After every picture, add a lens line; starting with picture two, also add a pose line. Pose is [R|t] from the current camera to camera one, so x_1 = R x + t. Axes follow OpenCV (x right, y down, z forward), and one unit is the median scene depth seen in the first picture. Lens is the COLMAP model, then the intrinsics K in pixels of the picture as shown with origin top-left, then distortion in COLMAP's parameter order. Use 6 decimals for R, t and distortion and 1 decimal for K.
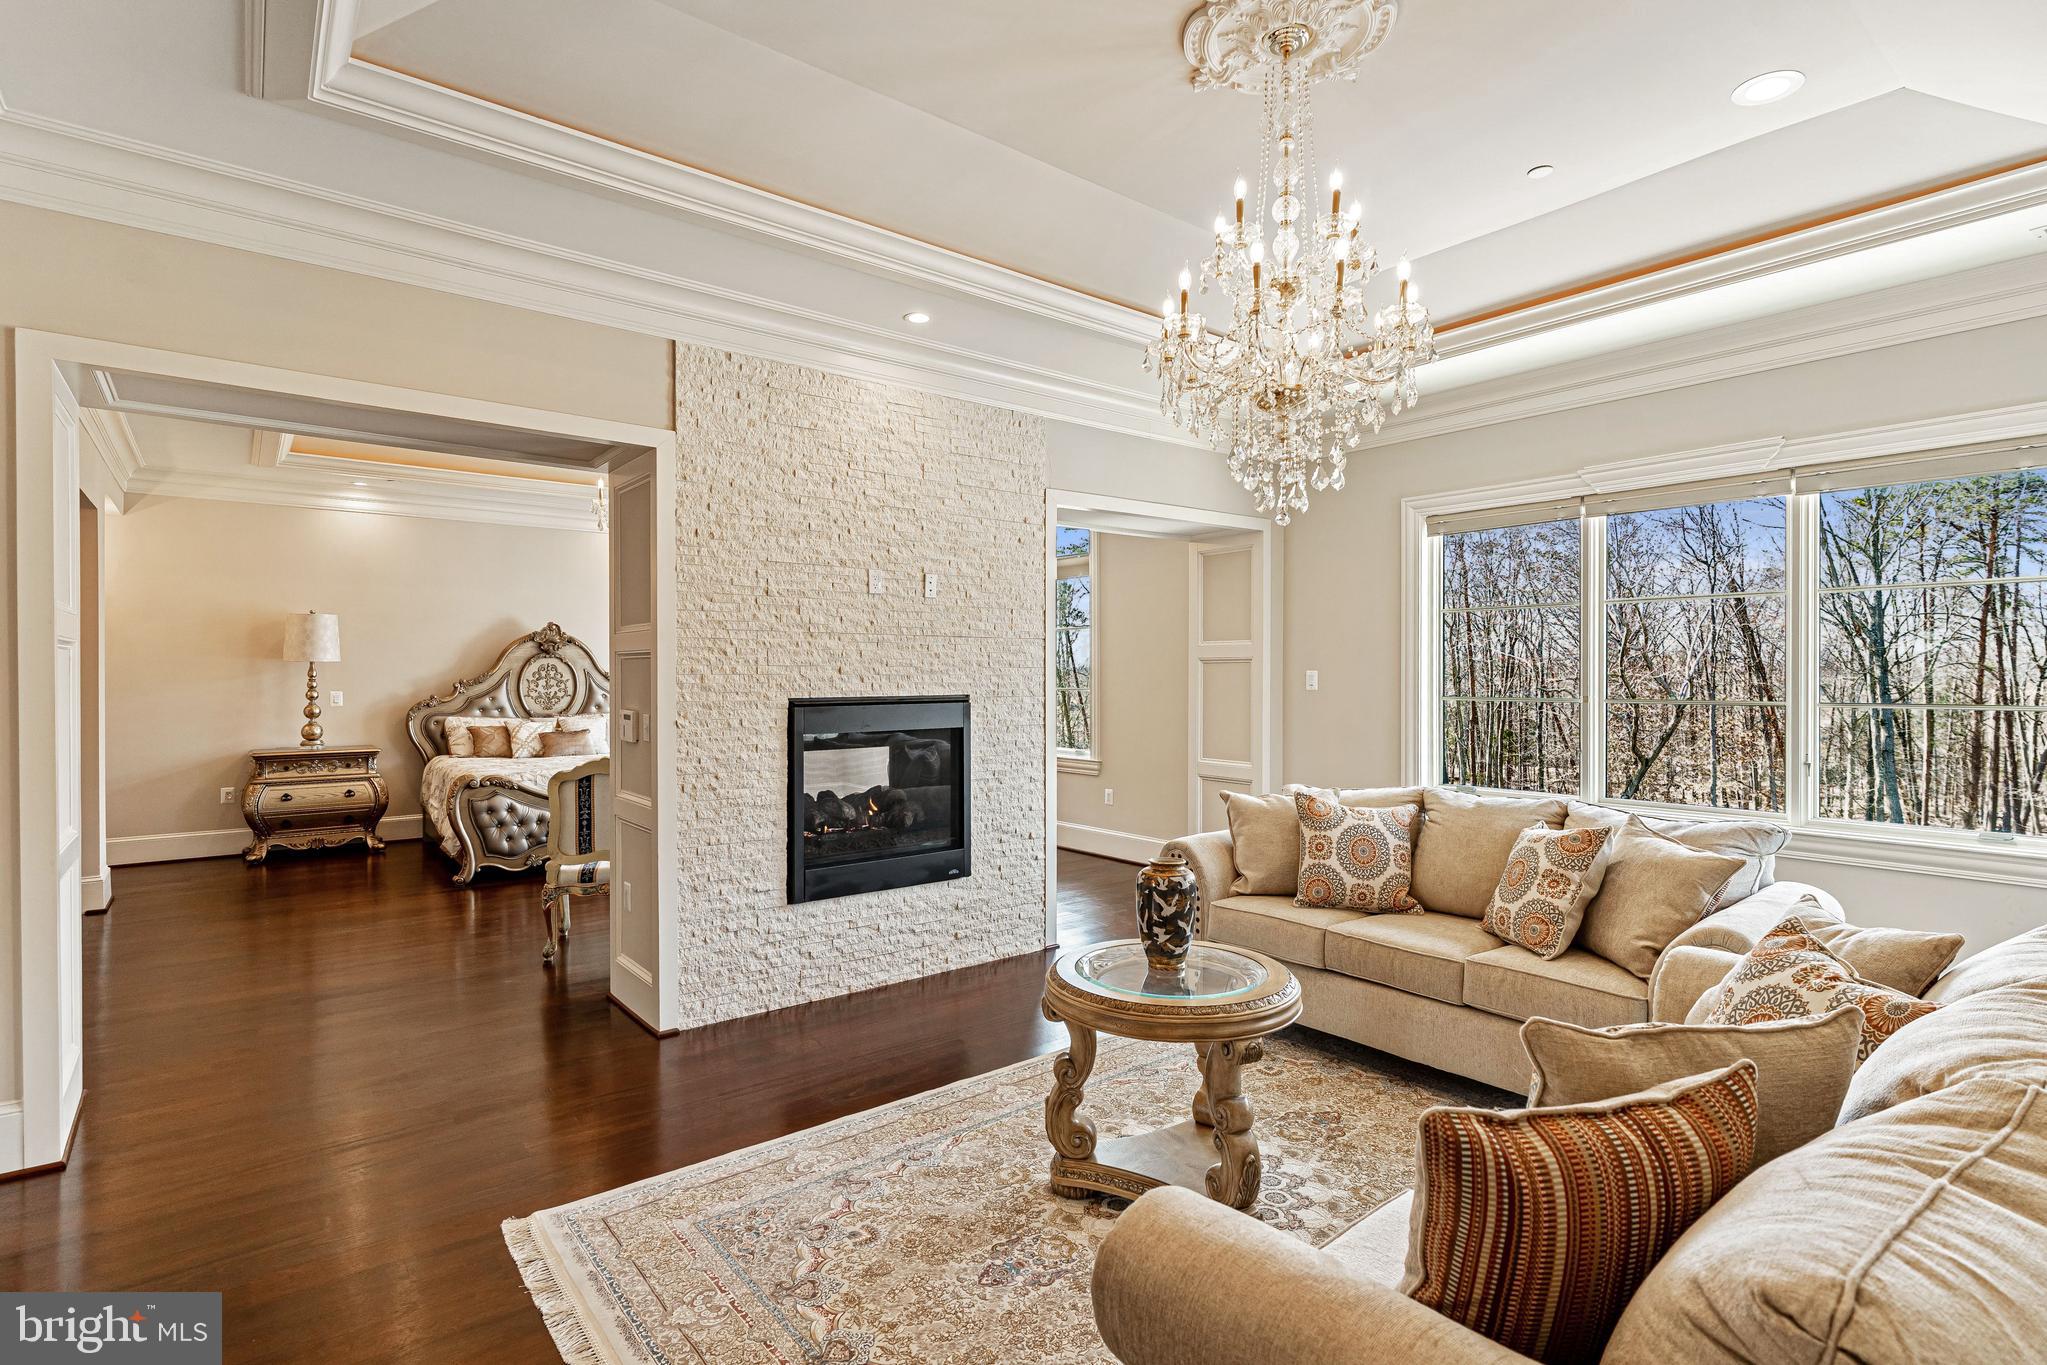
lens RADIAL K [[990.7, 0, 1030.5], [0, 990.7, 675.5], [0, 0, 1]] dist [0.017772, 0.003160]
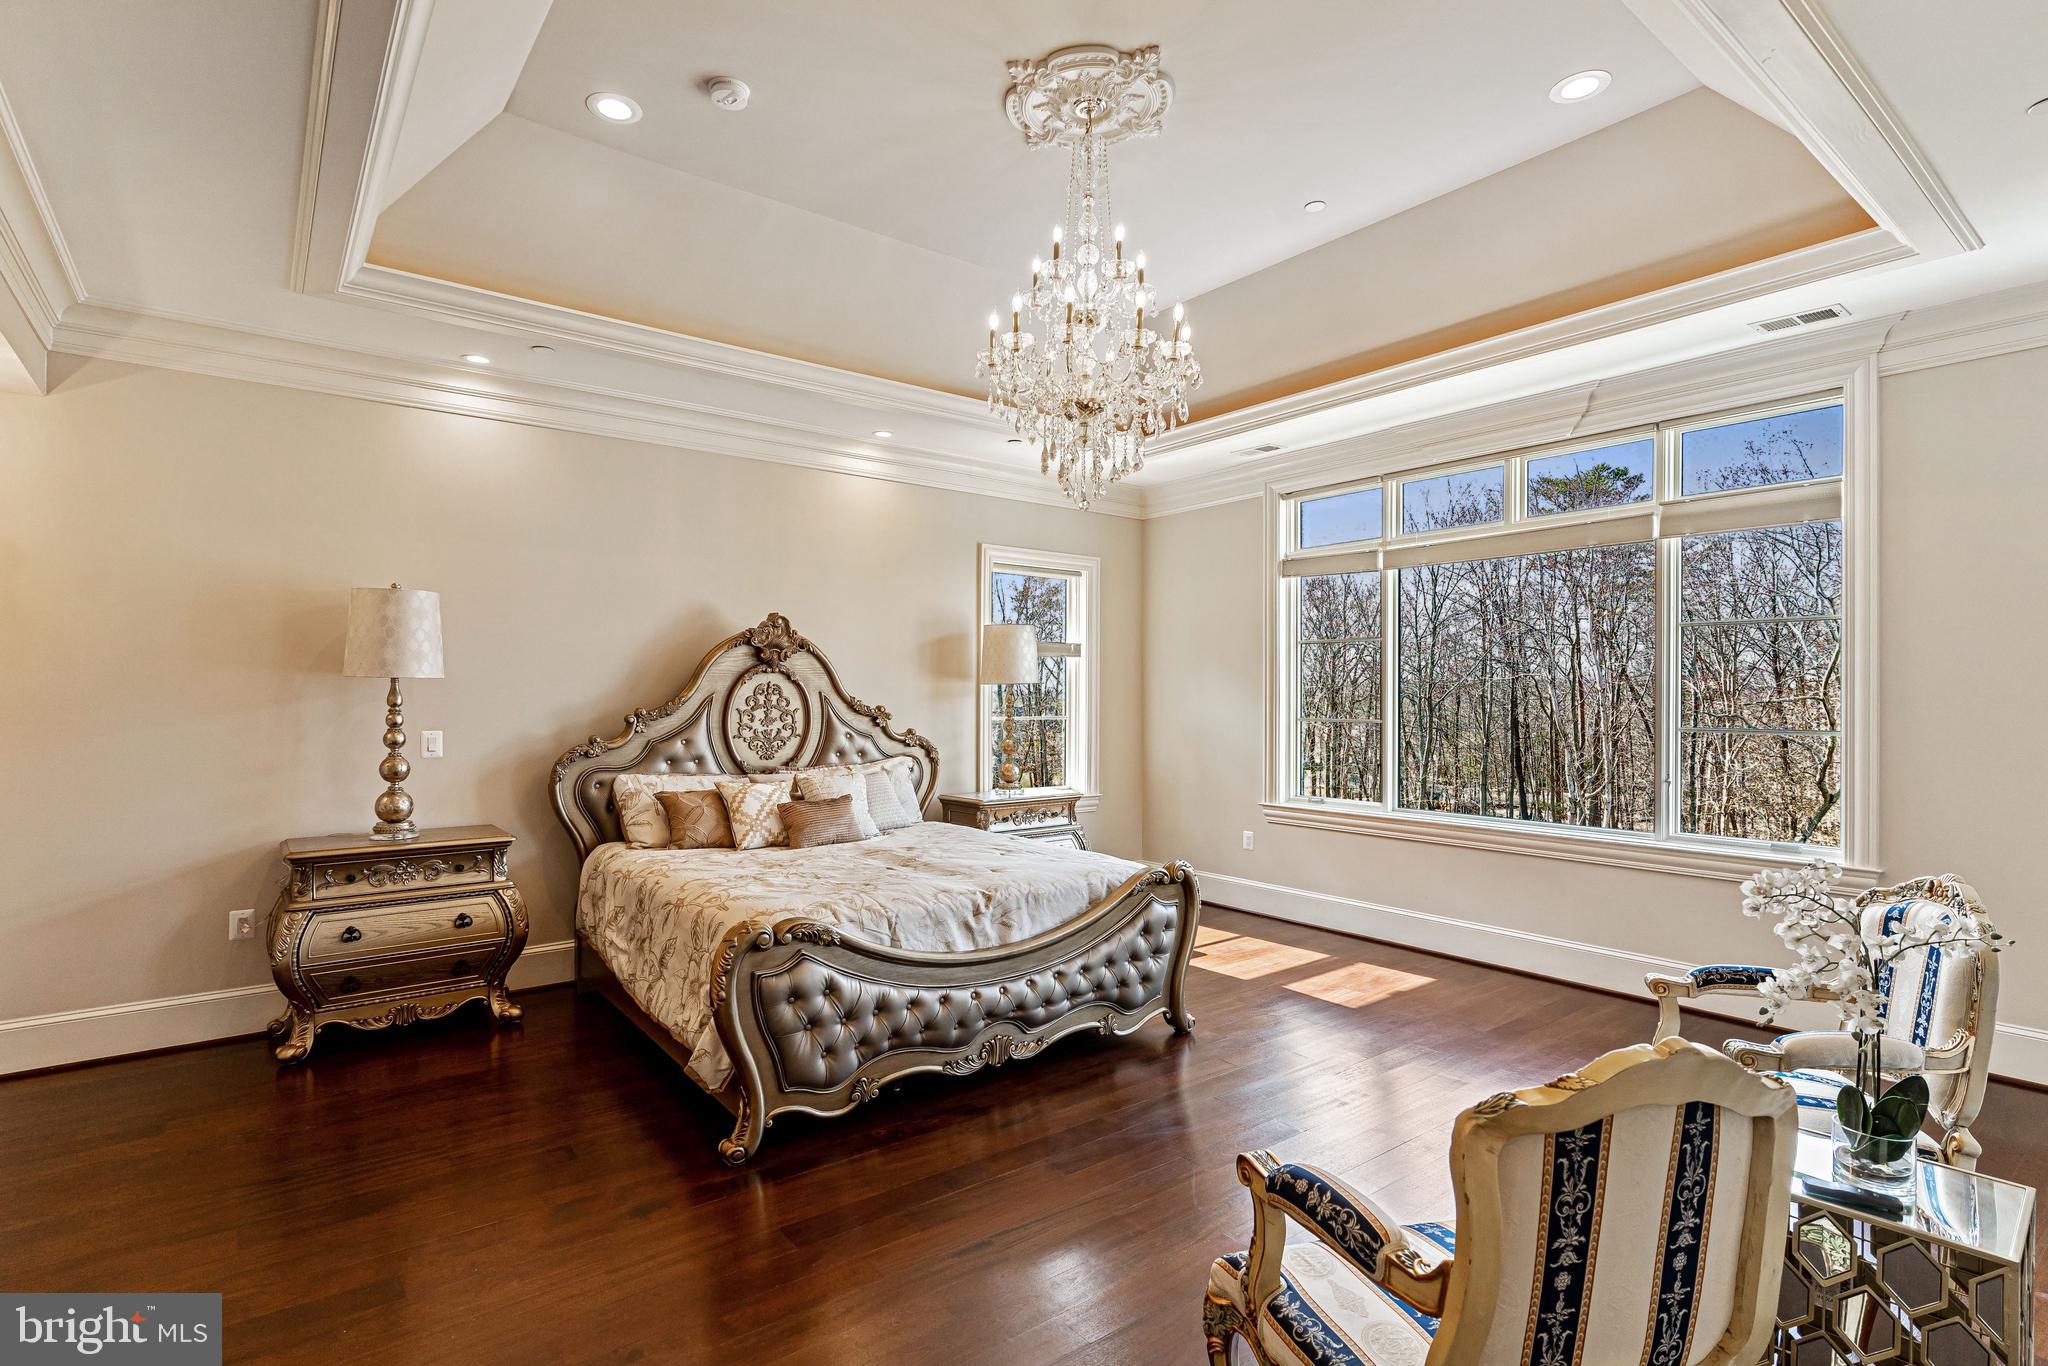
lens RADIAL K [[991.2, 0, 1016.5], [0, 991.2, 695.6], [0, 0, 1]] dist [0.017772, 0.003160]
pose [[0.999860, 0.001640, -0.016643, -0.367345], [-0.001688, 0.999994, -0.002896, -0.003087], [0.016638, 0.002924, 0.999857, 0.457959]]
